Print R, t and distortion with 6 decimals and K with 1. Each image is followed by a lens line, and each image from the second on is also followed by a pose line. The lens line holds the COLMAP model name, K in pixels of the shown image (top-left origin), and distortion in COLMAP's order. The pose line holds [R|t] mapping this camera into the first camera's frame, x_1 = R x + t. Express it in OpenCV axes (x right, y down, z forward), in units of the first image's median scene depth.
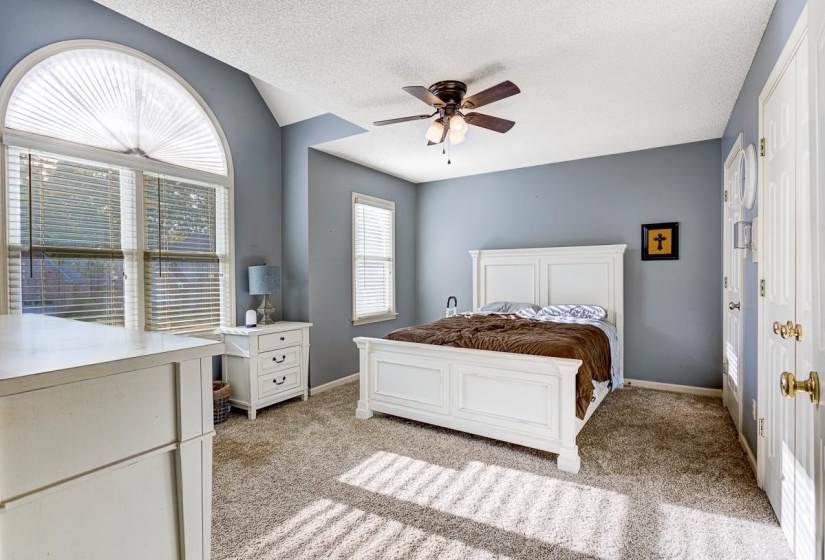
lens RADIAL K [[397.6, 0, 410.5], [0, 397.6, 281.6], [0, 0, 1]] dist [0.010180, 0.004778]
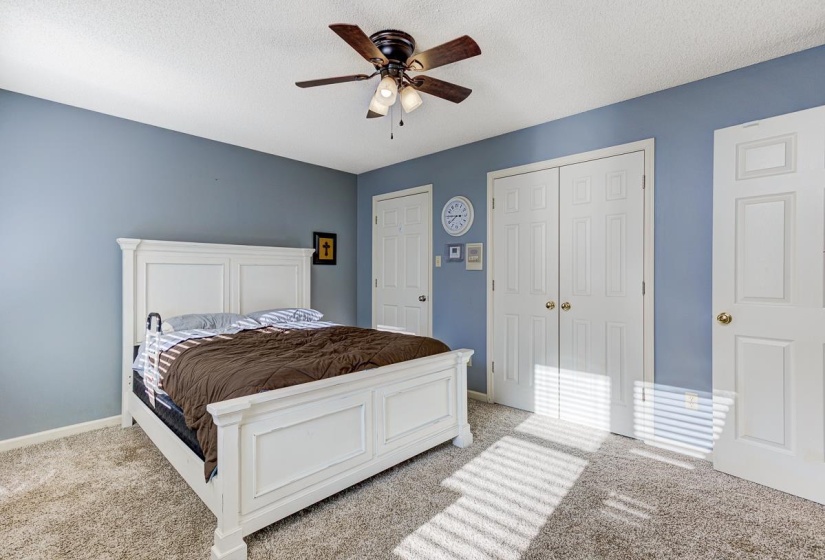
lens RADIAL K [[397.6, 0, 409.1], [0, 397.6, 275.7], [0, 0, 1]] dist [0.010180, 0.004778]
pose [[0.197515, 0.004119, 0.980291, -0.459855], [0.016231, 0.999840, -0.007471, -0.009482], [-0.980166, 0.017386, 0.197416, 0.543137]]
